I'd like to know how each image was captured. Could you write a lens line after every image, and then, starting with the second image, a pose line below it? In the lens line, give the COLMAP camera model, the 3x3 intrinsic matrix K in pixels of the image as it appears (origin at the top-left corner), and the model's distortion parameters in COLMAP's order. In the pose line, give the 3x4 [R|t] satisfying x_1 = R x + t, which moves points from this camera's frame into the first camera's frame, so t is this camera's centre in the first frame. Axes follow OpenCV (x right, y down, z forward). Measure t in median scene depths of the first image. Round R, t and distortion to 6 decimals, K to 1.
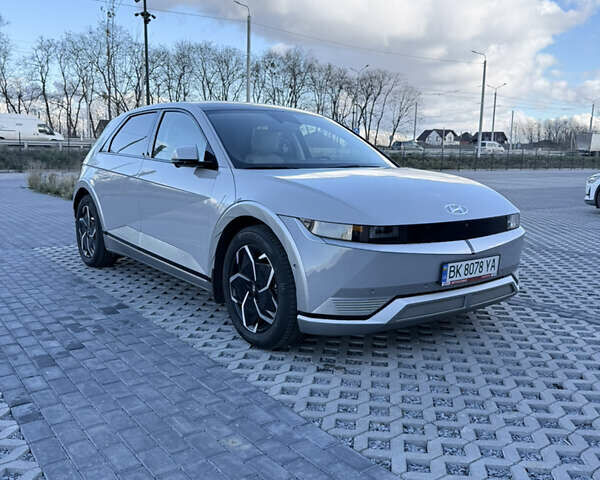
lens RADIAL K [[550.8, 0, 300.0], [0, 550.8, 240.0], [0, 0, 1]] dist [0.110393, -0.193112]
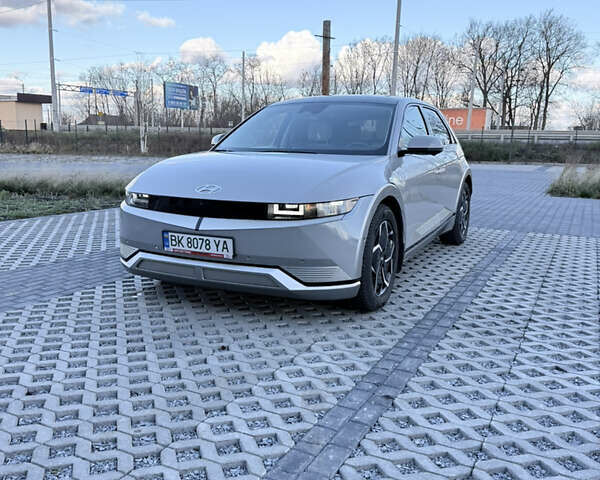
lens RADIAL K [[550.8, 0, 300.0], [0, 550.8, 240.0], [0, 0, 1]] dist [0.110393, -0.193112]
pose [[0.462987, 0.151723, -0.873283, 1.387986], [-0.145132, 0.984920, 0.094174, -0.089191], [0.874403, 0.083140, 0.478025, 0.677996]]
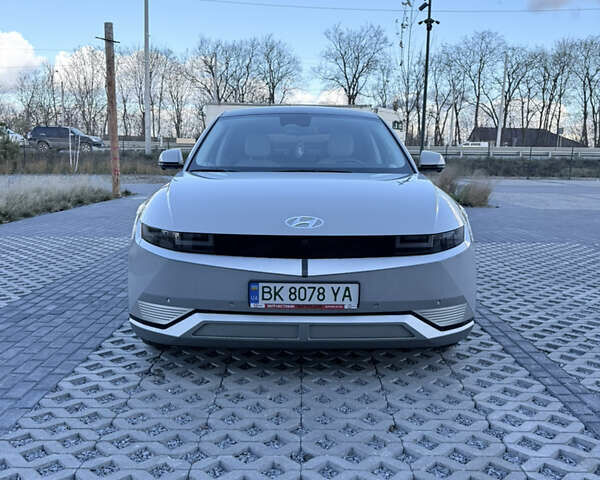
lens RADIAL K [[550.8, 0, 300.0], [0, 550.8, 240.0], [0, 0, 1]] dist [0.110393, -0.193112]
pose [[0.808854, 0.085381, -0.581778, 0.801764], [-0.092055, 0.995589, 0.018127, -0.044778], [0.580760, 0.038893, 0.813146, 0.330735]]
